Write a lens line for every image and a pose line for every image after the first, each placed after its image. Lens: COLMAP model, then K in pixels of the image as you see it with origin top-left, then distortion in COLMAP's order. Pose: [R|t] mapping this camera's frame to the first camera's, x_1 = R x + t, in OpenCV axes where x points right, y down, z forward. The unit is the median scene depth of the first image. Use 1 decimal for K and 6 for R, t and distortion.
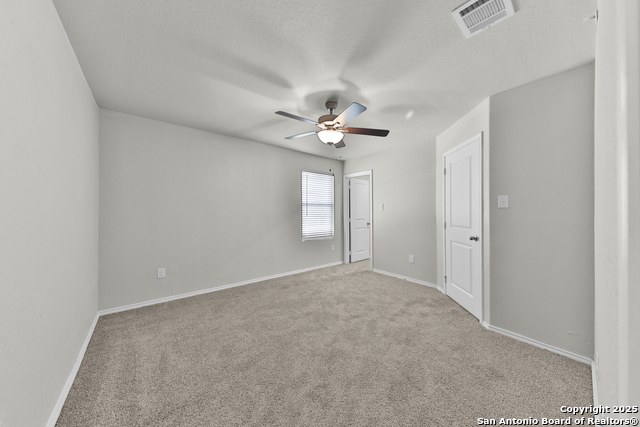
lens RADIAL K [[215.9, 0, 322.3], [0, 215.9, 211.5], [0, 0, 1]] dist [0.011612, -0.000827]
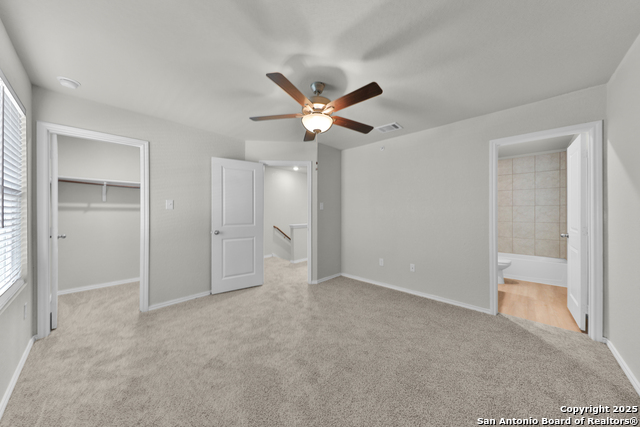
lens RADIAL K [[215.9, 0, 322.7], [0, 215.9, 211.7], [0, 0, 1]] dist [0.011612, -0.000827]
pose [[-0.139765, -0.001670, 0.990183, -0.654749], [0.000230, 0.999998, 0.001719, -0.005291], [-0.990185, 0.000468, -0.139764, 0.896927]]
